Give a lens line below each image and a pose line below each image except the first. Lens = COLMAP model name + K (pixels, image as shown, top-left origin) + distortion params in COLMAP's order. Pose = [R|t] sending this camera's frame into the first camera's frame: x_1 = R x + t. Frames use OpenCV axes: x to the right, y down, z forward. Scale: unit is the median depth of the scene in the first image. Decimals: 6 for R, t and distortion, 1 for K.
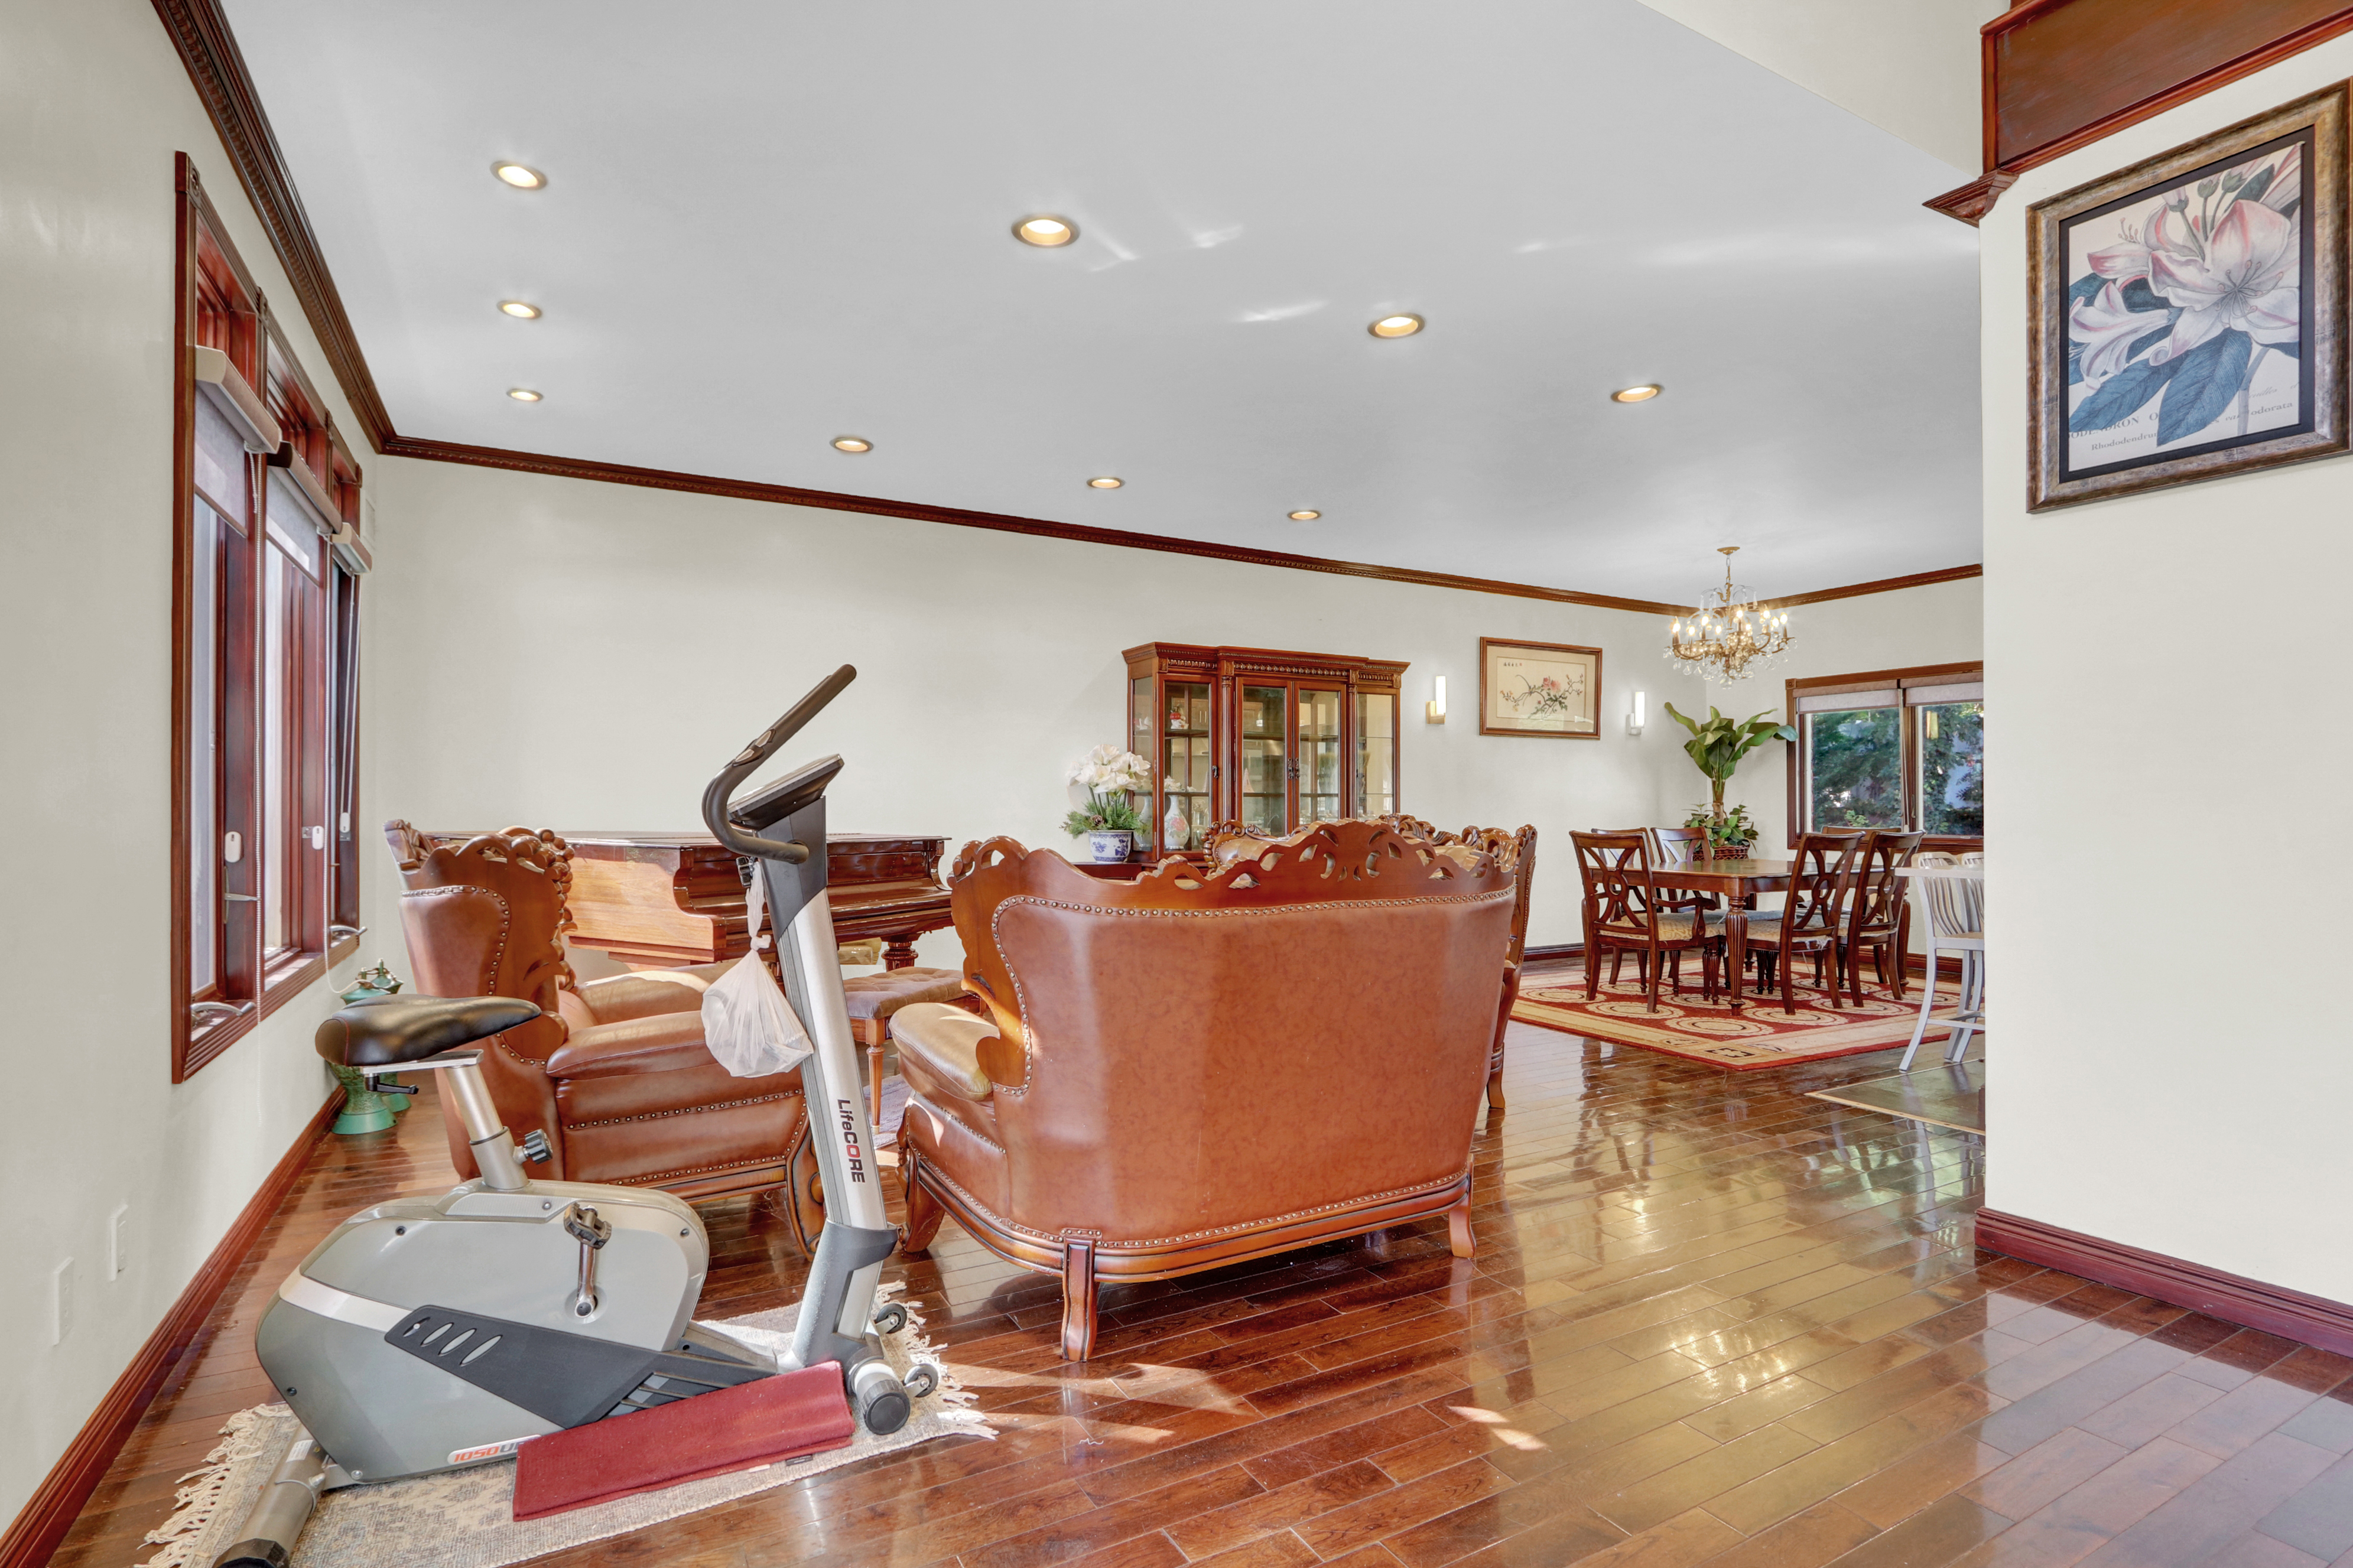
lens RADIAL K [[1114.1, 0, 1090.2], [0, 1114.1, 791.9], [0, 0, 1]] dist [-0.017244, 0.002887]
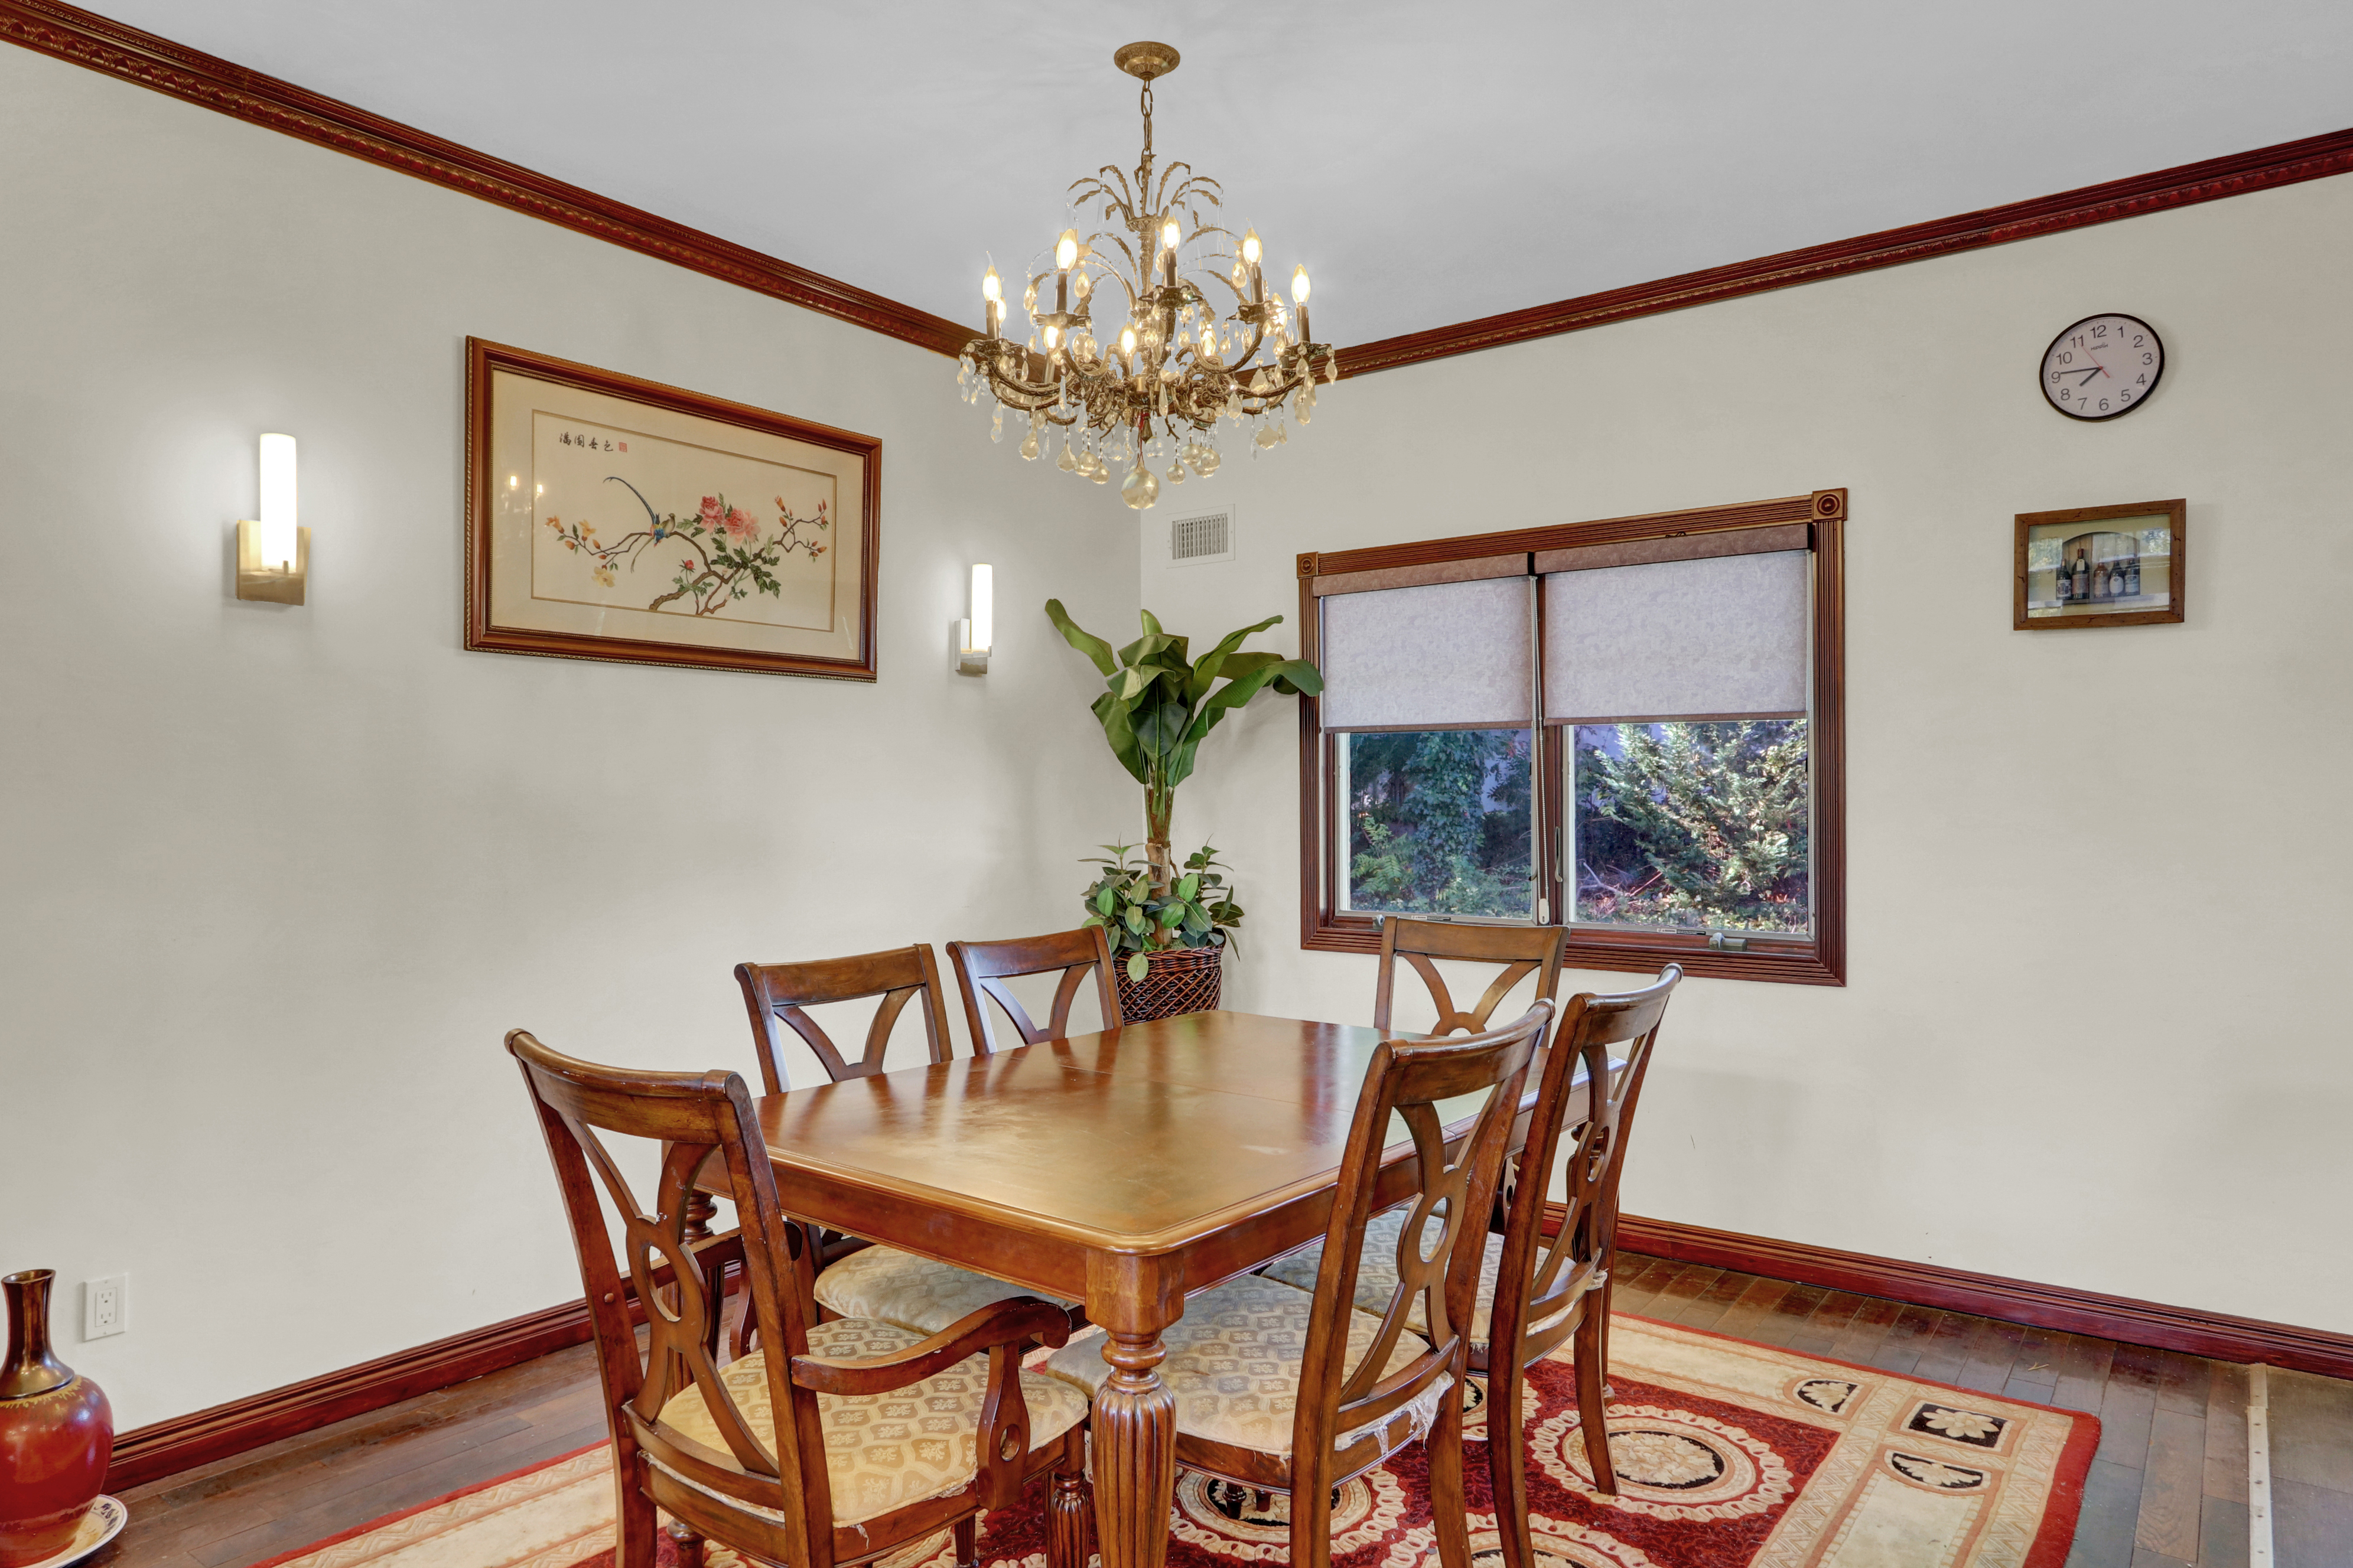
lens RADIAL K [[1521.5, 0, 1137.5], [0, 1521.5, 789.1], [0, 0, 1]] dist [0.015207, 0.001974]
pose [[0.895372, -0.001255, 0.445318, 0.310879], [-0.000707, 0.999991, 0.004240, -0.012827], [-0.445319, -0.004111, 0.895363, 0.501163]]
